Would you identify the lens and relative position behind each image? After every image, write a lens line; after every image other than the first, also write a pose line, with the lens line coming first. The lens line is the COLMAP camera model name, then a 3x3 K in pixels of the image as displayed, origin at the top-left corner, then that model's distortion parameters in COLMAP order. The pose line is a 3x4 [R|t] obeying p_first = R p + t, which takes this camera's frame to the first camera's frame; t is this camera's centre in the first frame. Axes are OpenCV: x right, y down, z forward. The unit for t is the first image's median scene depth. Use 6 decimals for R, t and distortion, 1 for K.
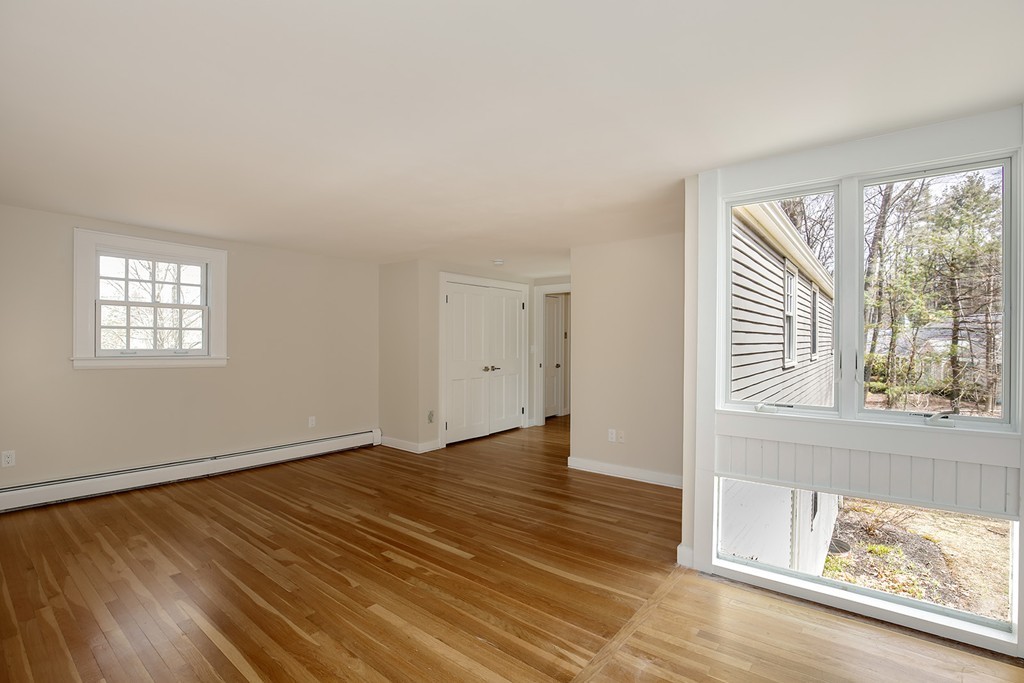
lens RADIAL K [[473.4, 0, 513.4], [0, 473.4, 350.0], [0, 0, 1]] dist [-0.029062, 0.000052]
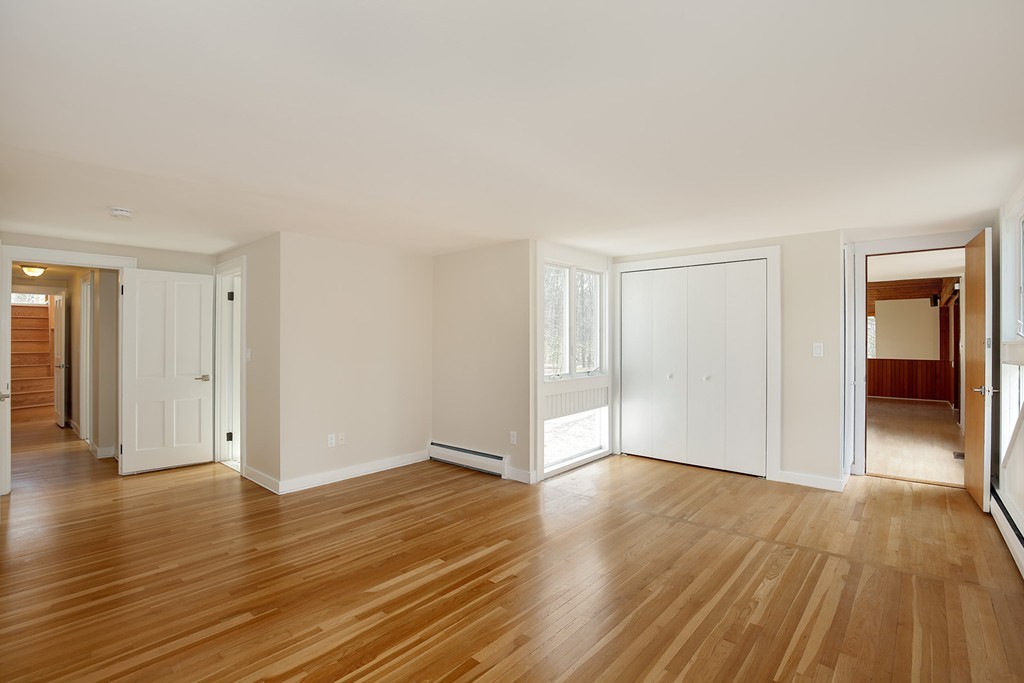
lens RADIAL K [[470.3, 0, 520.1], [0, 470.3, 360.9], [0, 0, 1]] dist [-0.029596, 0.000104]
pose [[0.043171, -0.044004, 0.998098, -0.951367], [0.021277, 0.998843, 0.043116, -0.020287], [-0.998841, 0.019375, 0.044057, 0.753407]]
